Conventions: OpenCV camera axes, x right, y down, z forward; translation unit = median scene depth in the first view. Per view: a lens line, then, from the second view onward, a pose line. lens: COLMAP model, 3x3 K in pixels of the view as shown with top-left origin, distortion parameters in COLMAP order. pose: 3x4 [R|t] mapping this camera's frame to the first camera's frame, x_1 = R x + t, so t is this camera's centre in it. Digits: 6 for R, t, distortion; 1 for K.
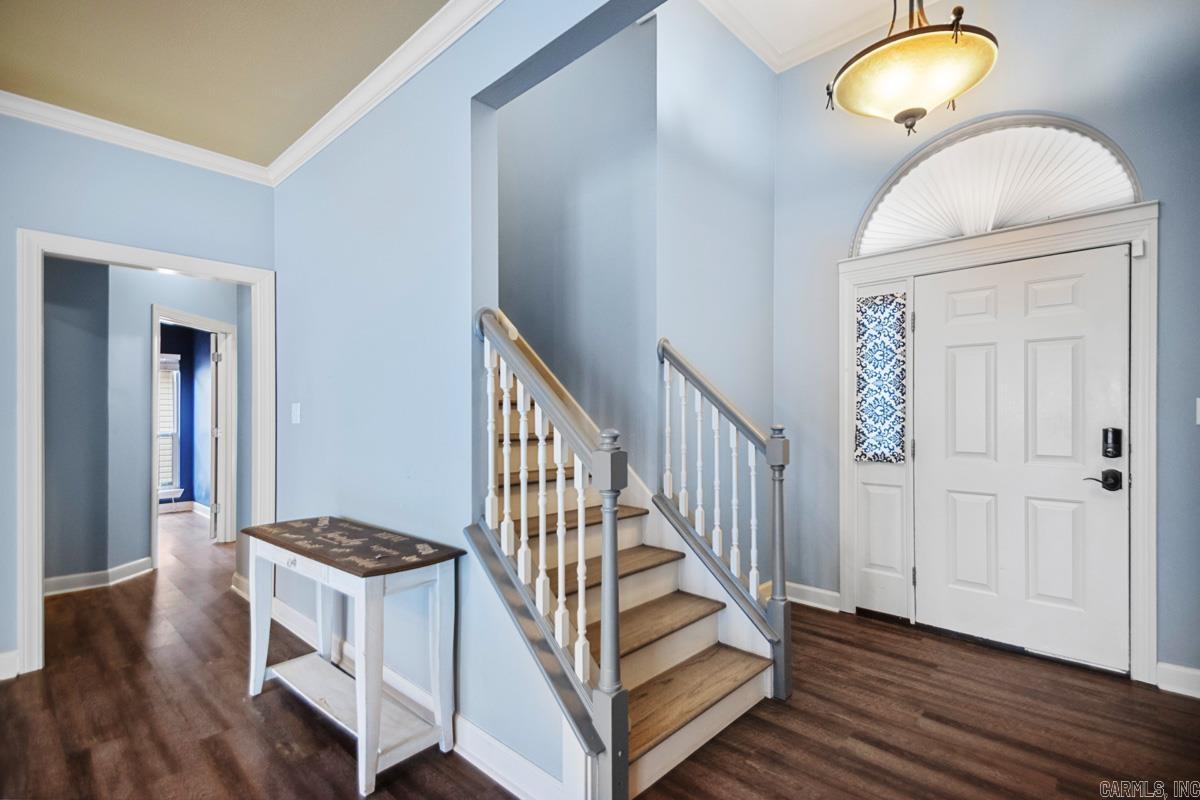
lens RADIAL K [[556.2, 0, 617.2], [0, 556.2, 415.4], [0, 0, 1]] dist [0.038810, -0.016733]
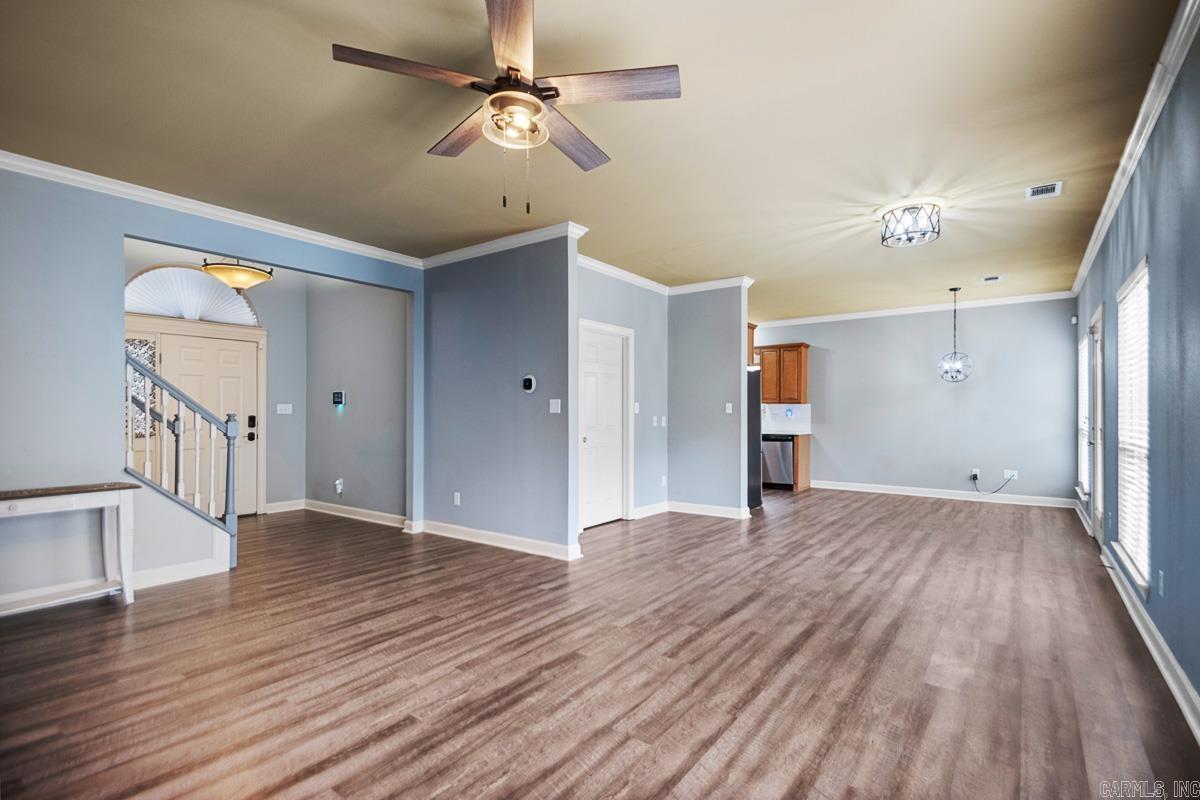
lens RADIAL K [[559.3, 0, 600.9], [0, 559.3, 410.3], [0, 0, 1]] dist [0.036524, -0.012590]
pose [[-0.094756, 0.006451, 0.995480, -1.609062], [0.004565, 0.999971, -0.006046, 0.020242], [-0.995490, 0.003971, -0.094783, -0.262997]]
